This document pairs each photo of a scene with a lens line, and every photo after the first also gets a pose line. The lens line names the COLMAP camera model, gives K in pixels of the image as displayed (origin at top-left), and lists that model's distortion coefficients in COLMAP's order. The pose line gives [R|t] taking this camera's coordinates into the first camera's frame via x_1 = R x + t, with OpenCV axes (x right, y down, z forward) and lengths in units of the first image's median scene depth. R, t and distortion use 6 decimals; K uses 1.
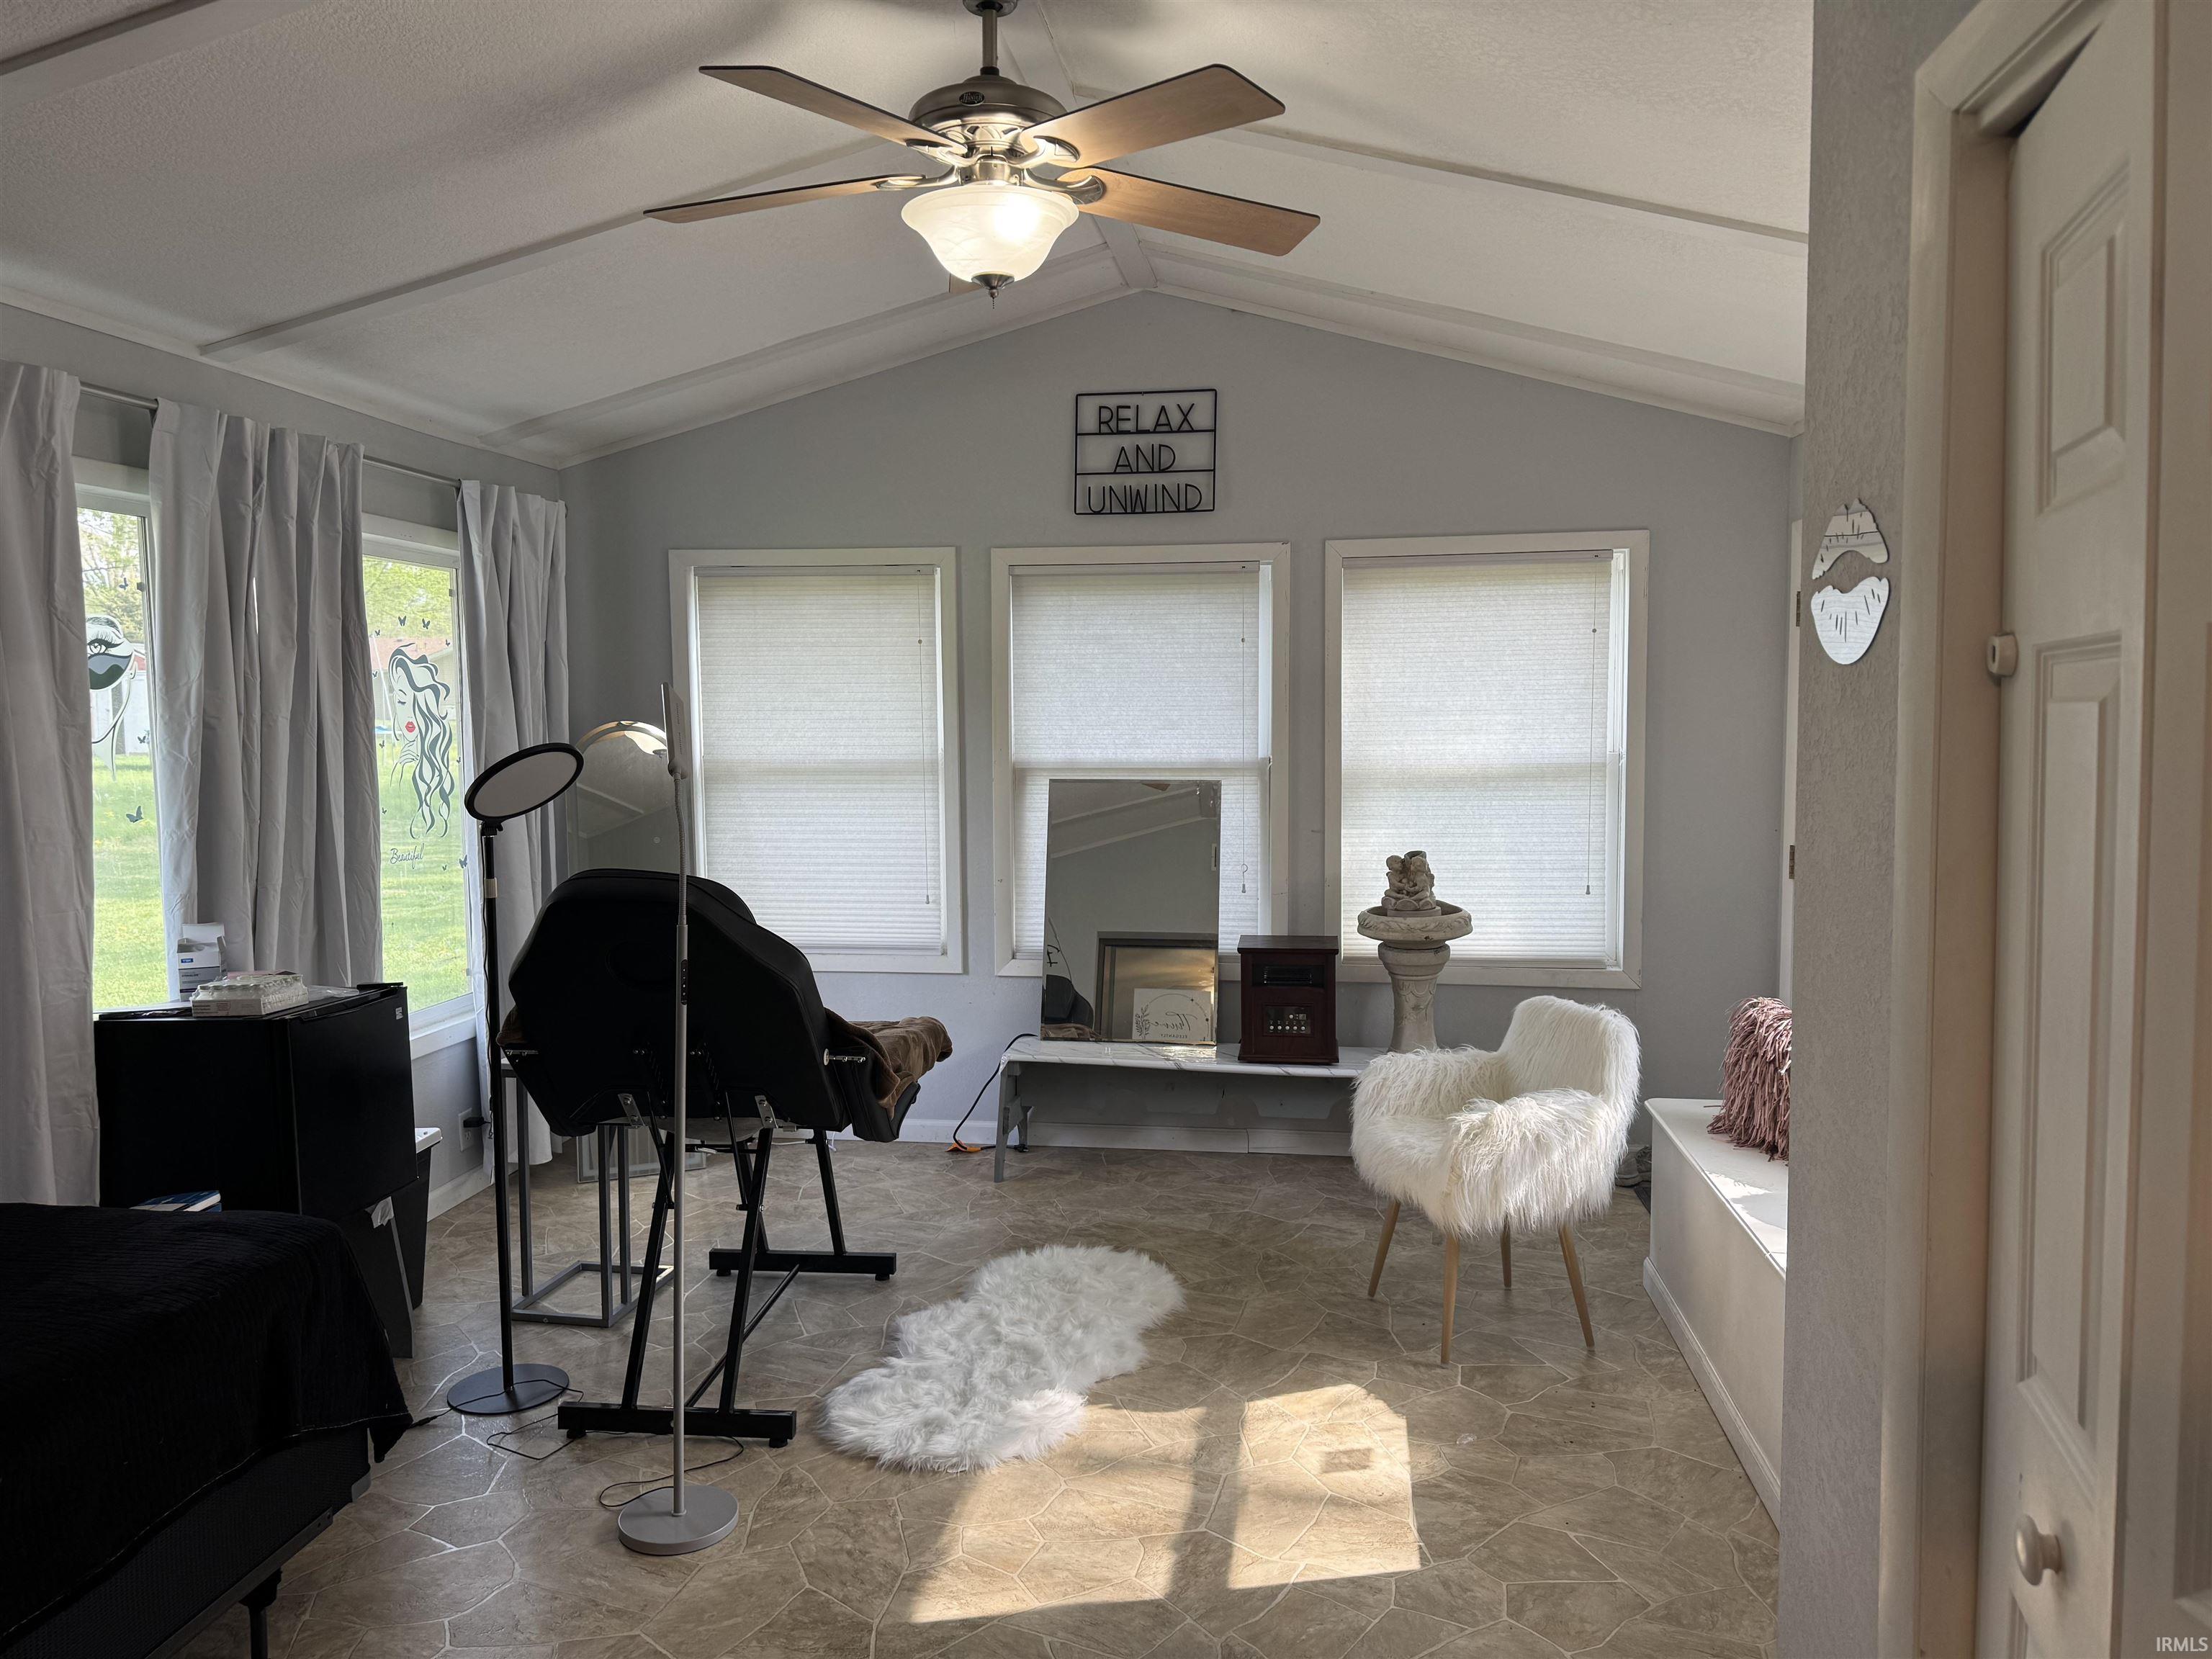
lens RADIAL K [[1548.2, 0, 1125.5], [0, 1548.2, 830.6], [0, 0, 1]] dist [0.095645, -0.144589]
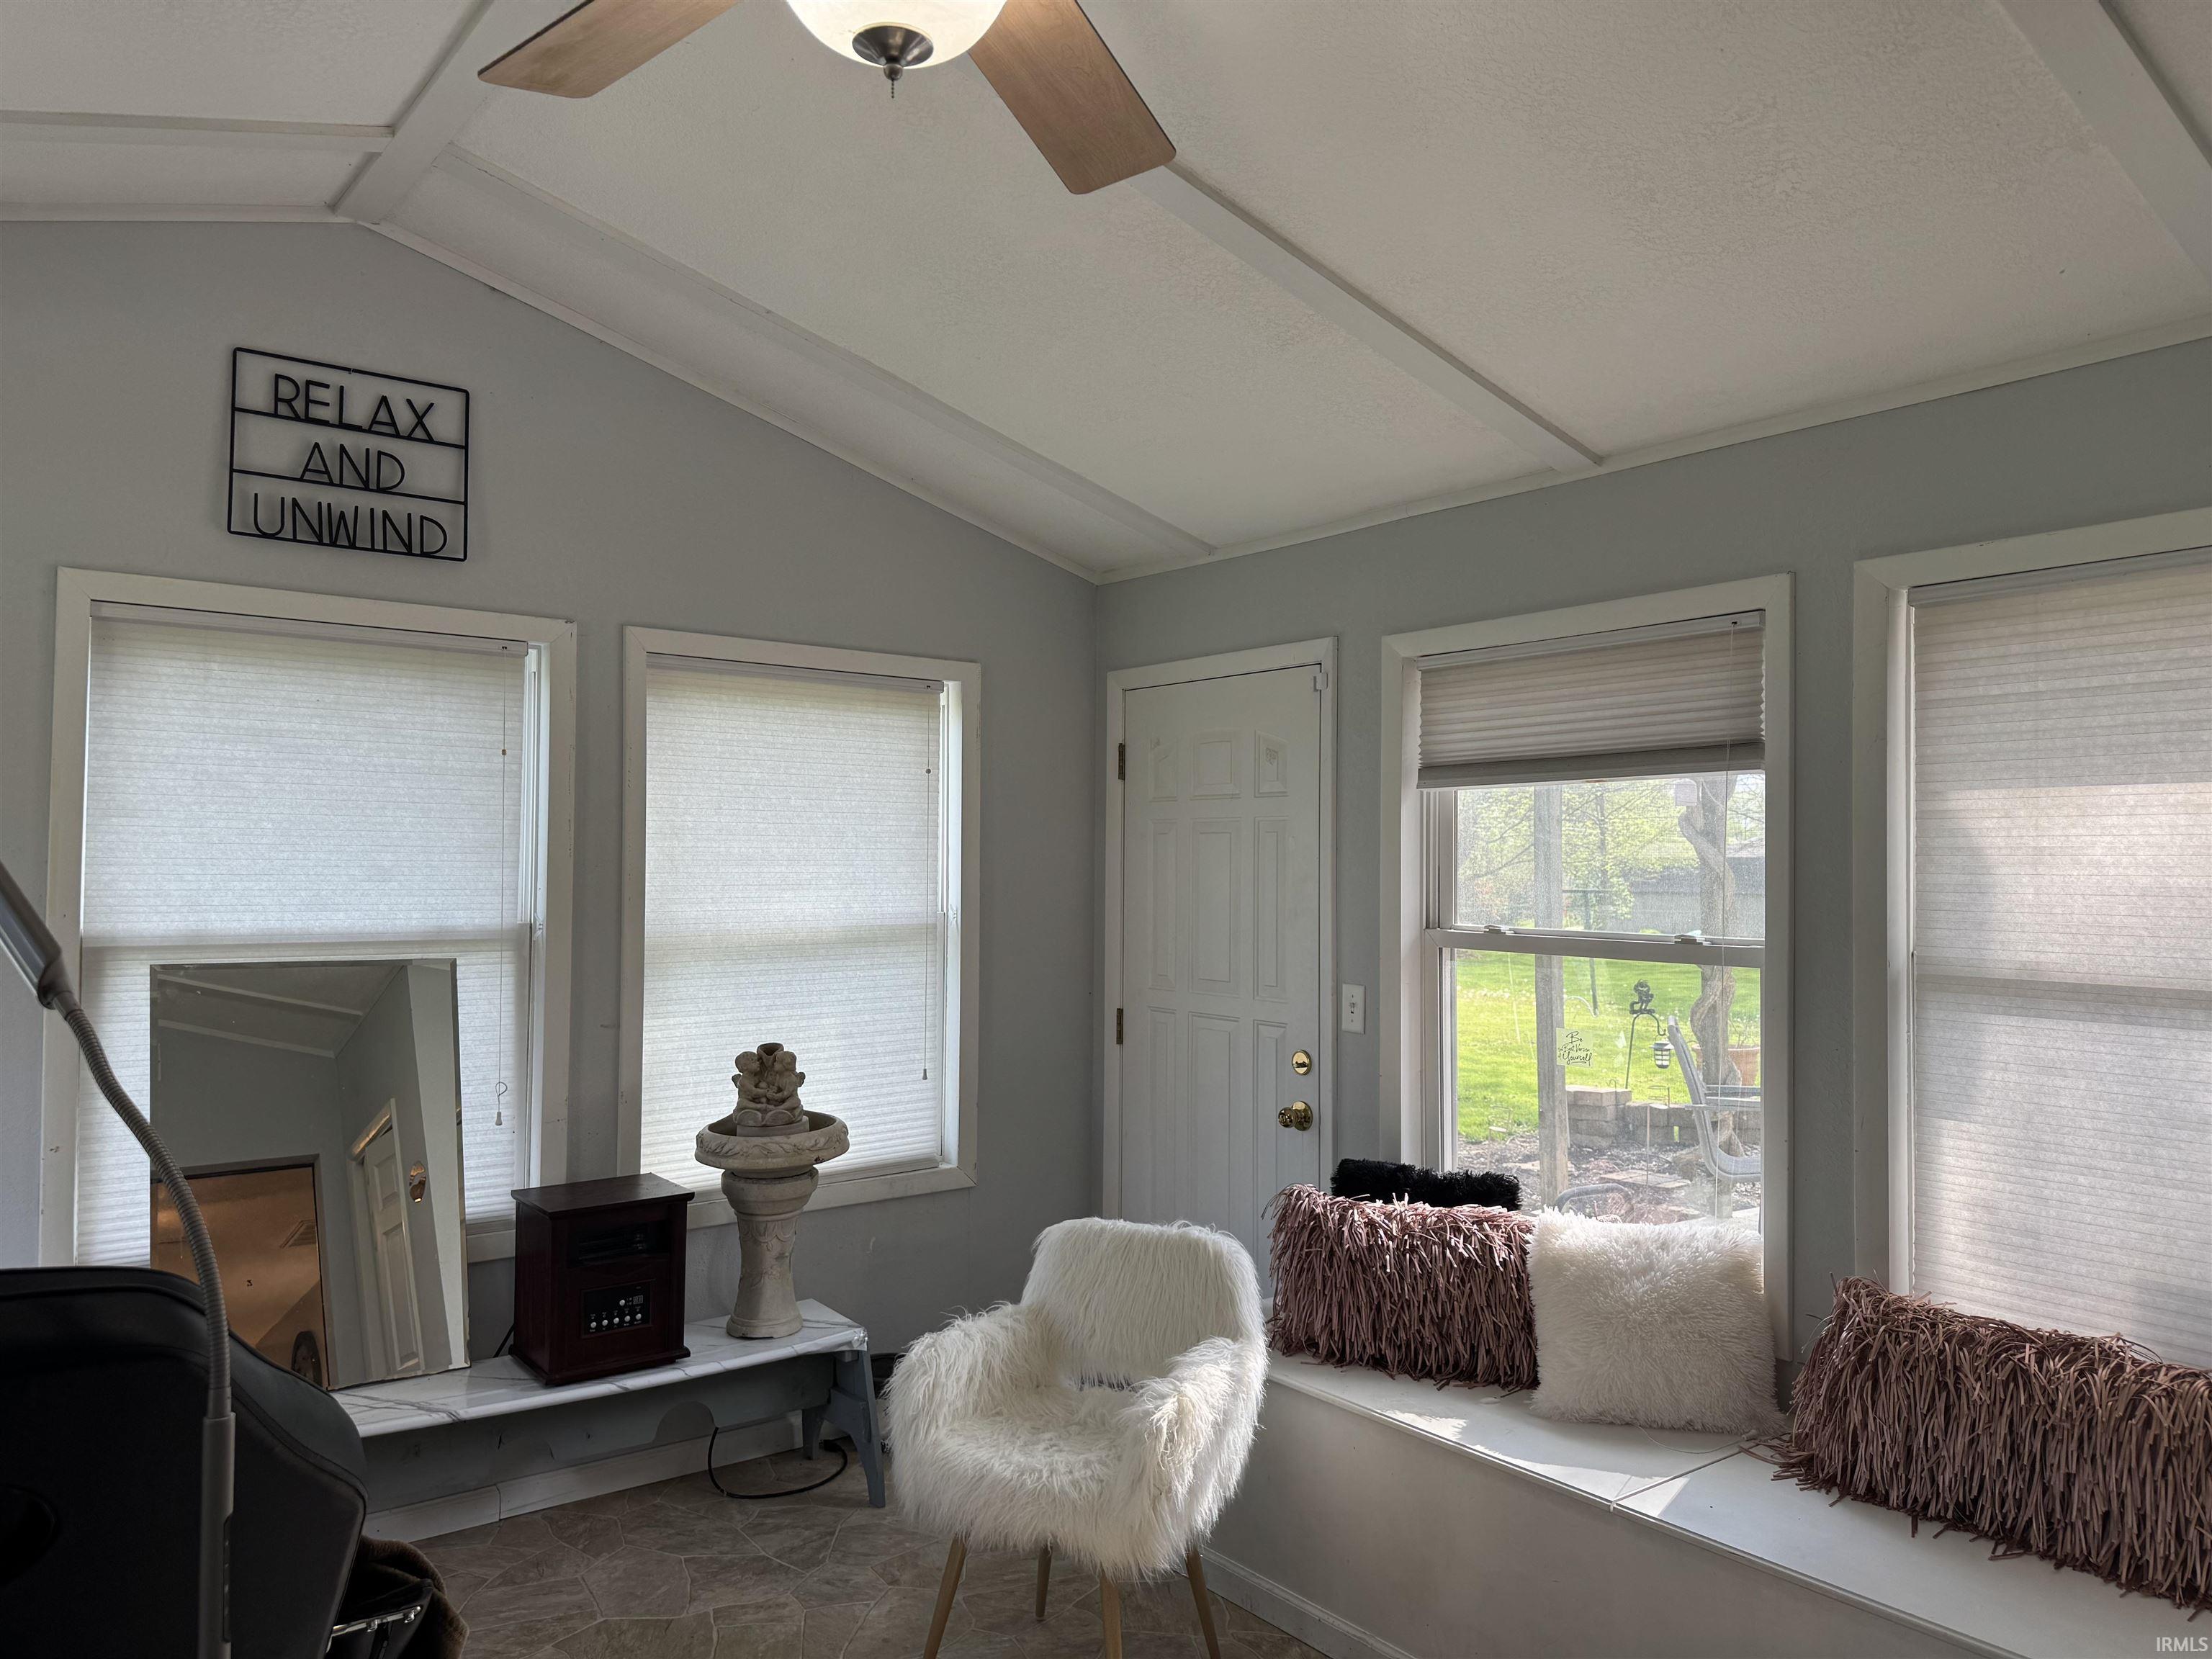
lens RADIAL K [[1520.2, 0, 1169.1], [0, 1520.2, 823.2], [0, 0, 1]] dist [0.087011, -0.143343]
pose [[0.688909, 0.033212, 0.724086, -0.214599], [0.042112, 0.995429, -0.085724, -0.020903], [-0.723623, 0.089549, 0.684361, 0.324799]]
